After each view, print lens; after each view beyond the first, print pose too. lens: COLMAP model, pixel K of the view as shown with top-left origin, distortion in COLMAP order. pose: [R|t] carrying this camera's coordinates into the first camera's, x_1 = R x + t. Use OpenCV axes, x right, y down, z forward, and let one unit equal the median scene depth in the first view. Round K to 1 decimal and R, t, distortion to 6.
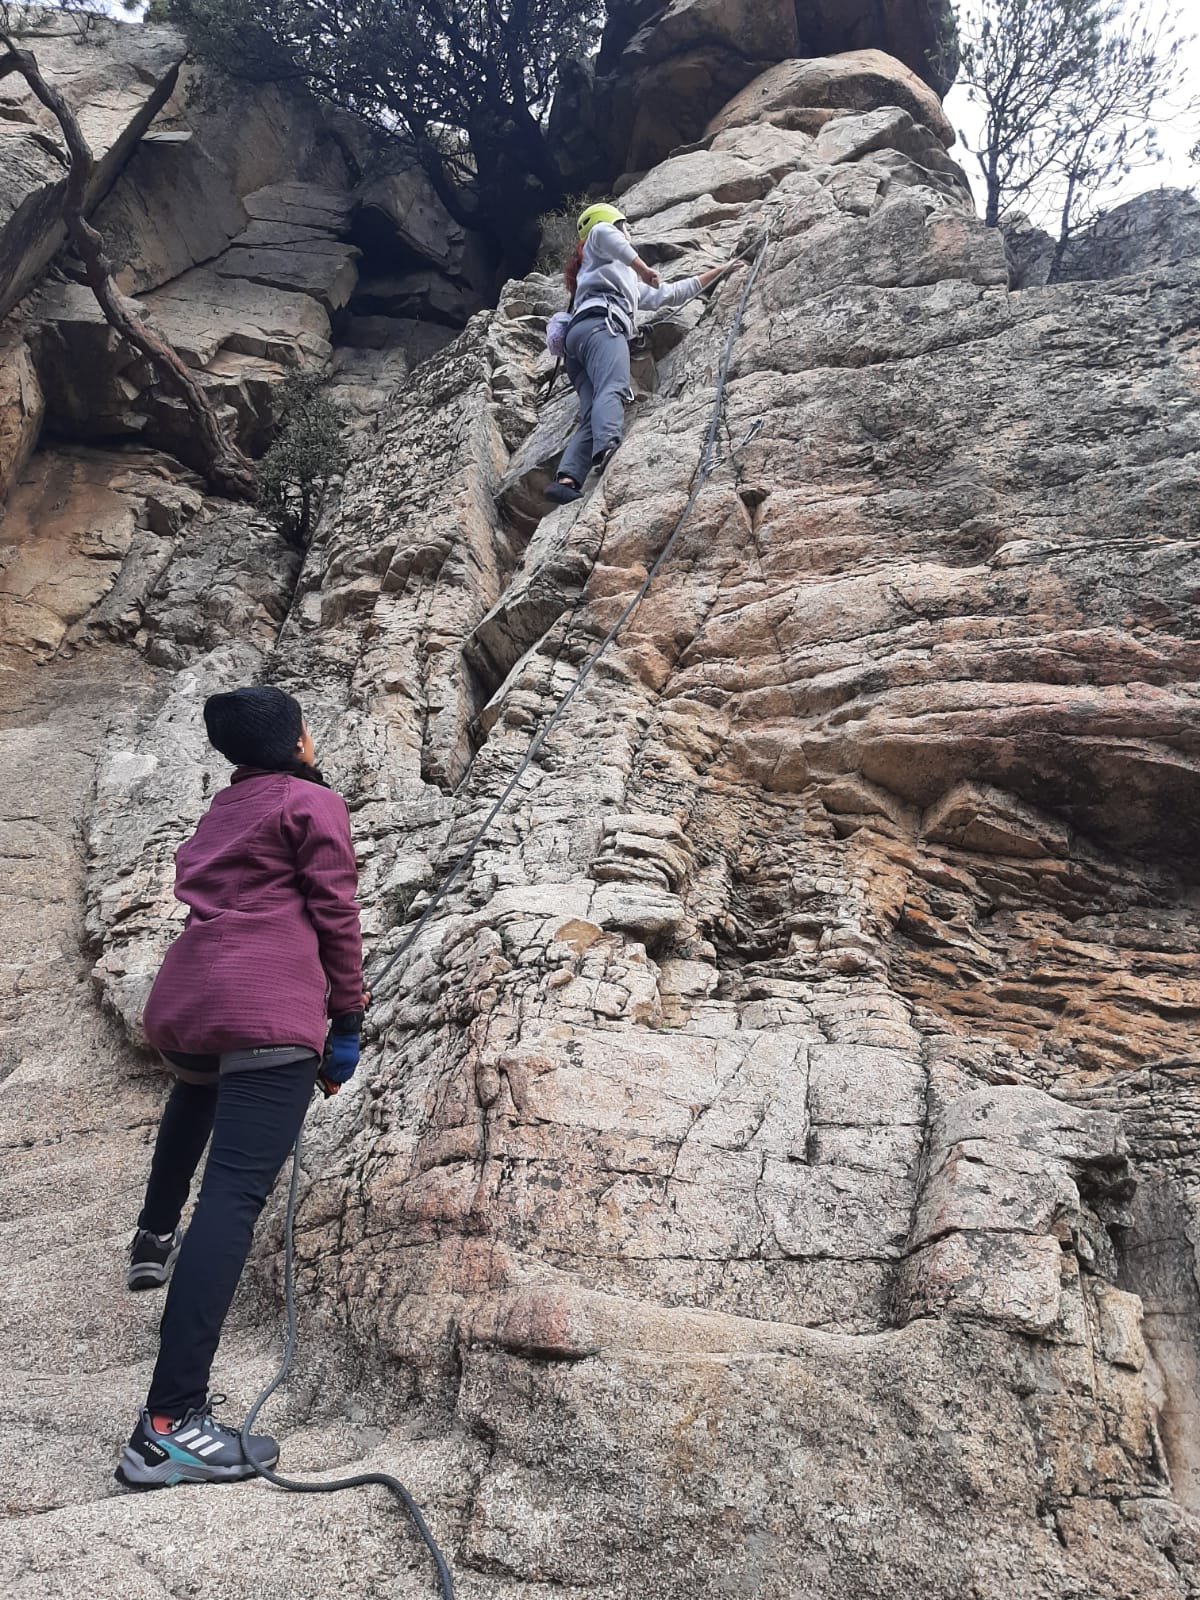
lens RADIAL K [[1173.6, 0, 523.0], [0, 1173.6, 798.2], [0, 0, 1]] dist [0.008631, -0.000127]
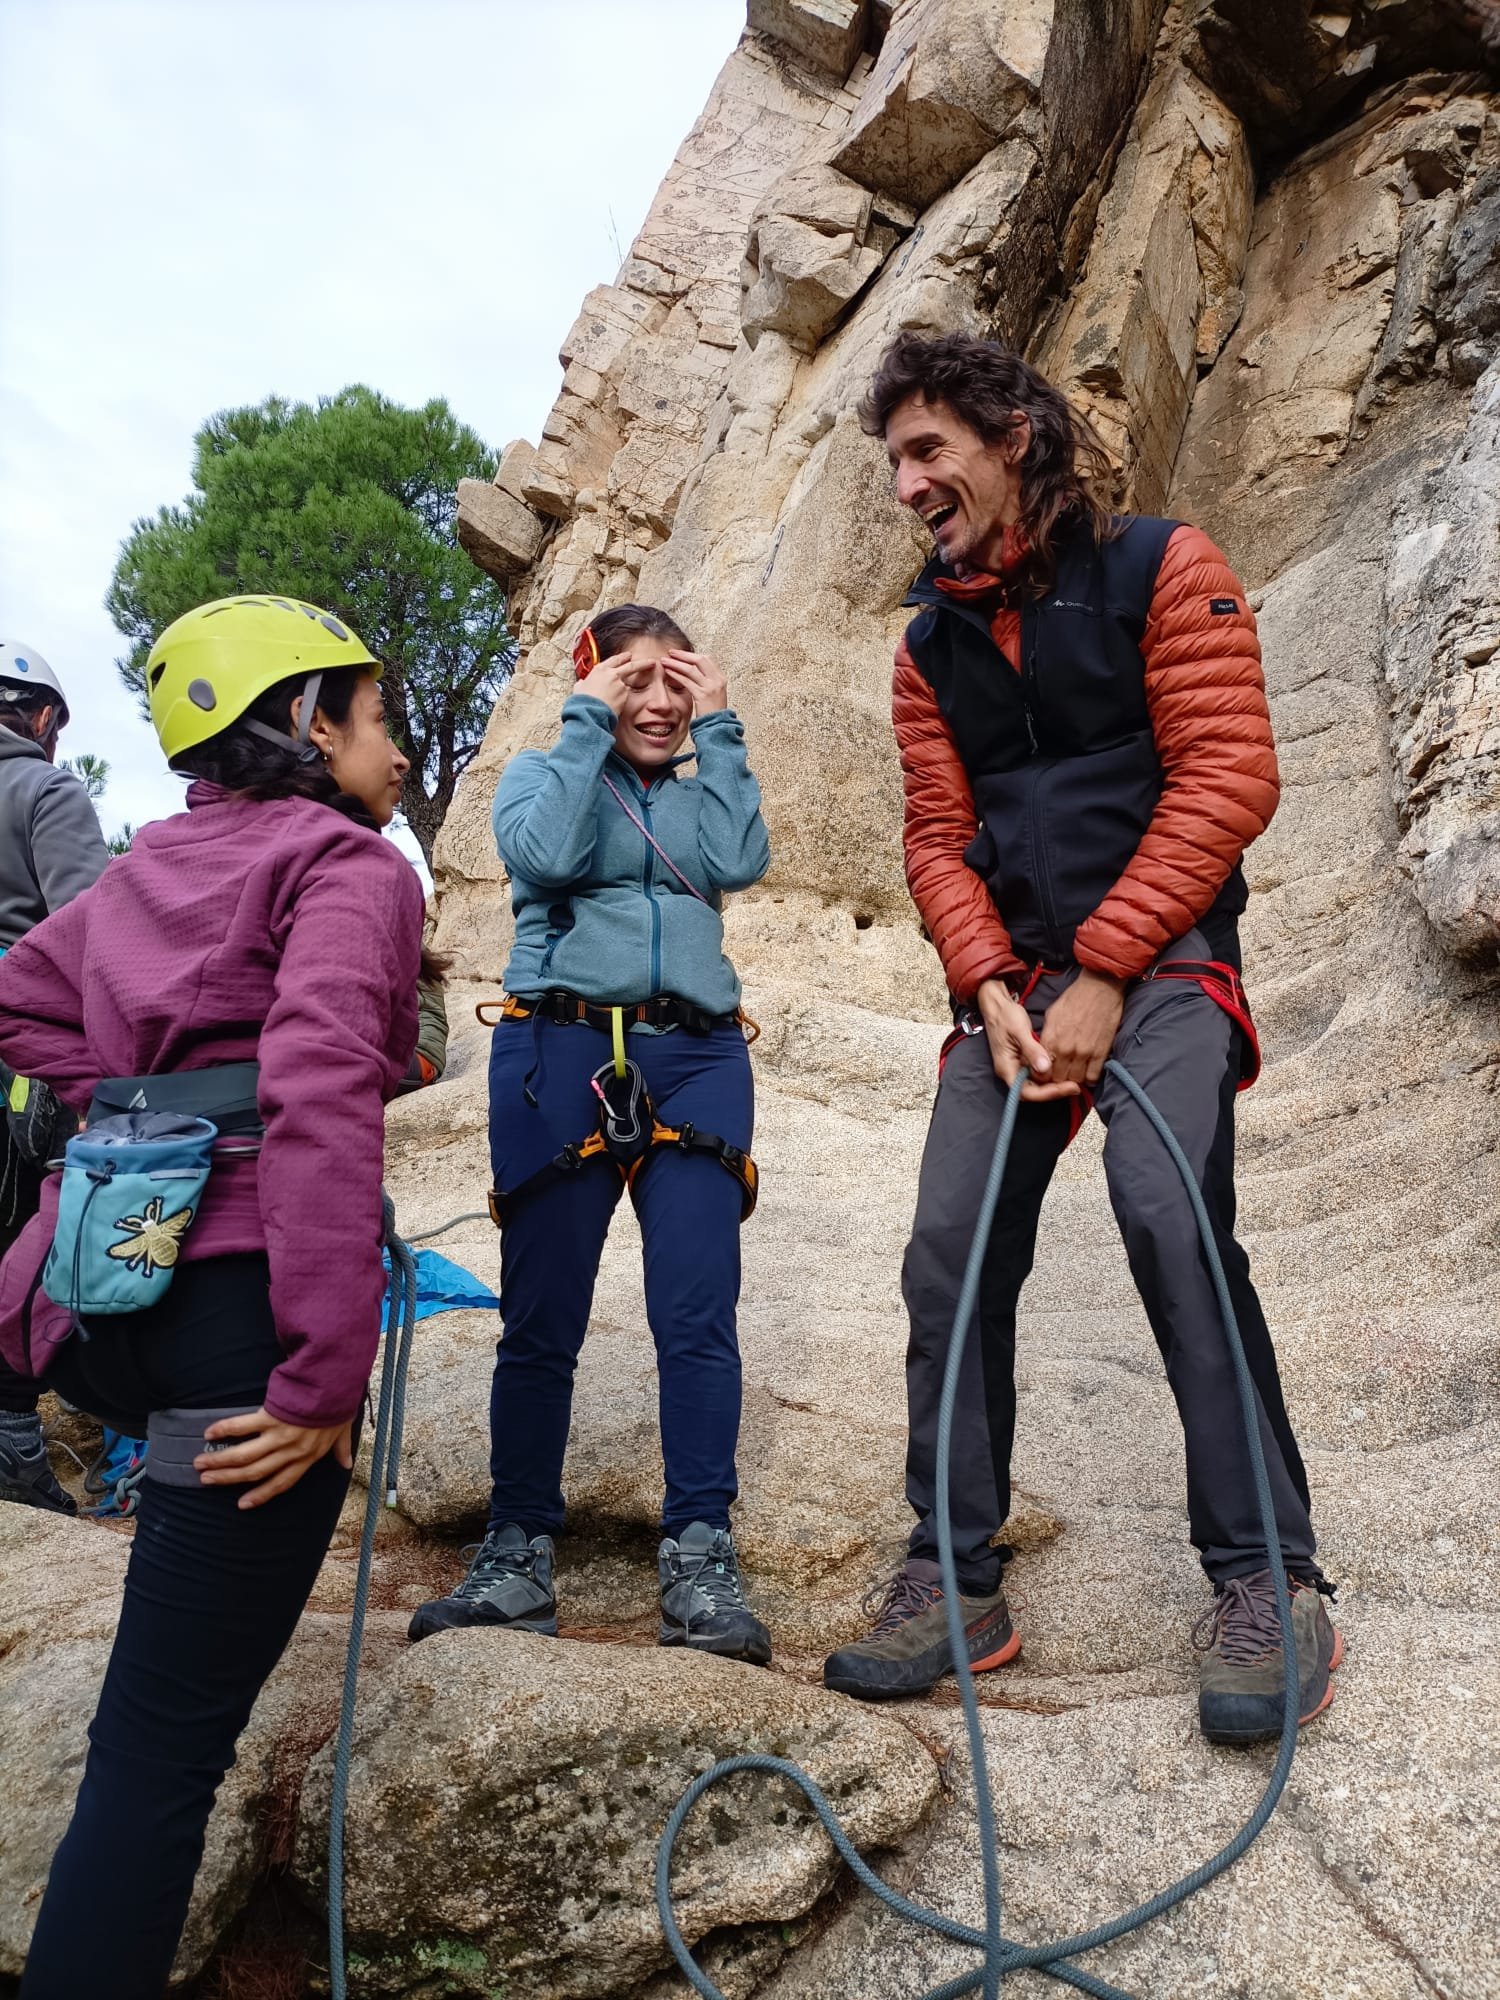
lens RADIAL K [[1467.0, 0, 653.7], [0, 1467.0, 997.7], [0, 0, 1]] dist [0.008631, -0.000127]
pose [[0.581635, -0.204797, -0.787248, 0.054546], [0.376969, 0.925456, 0.037762, 0.022736], [0.720829, -0.318732, 0.615480, 0.111497]]
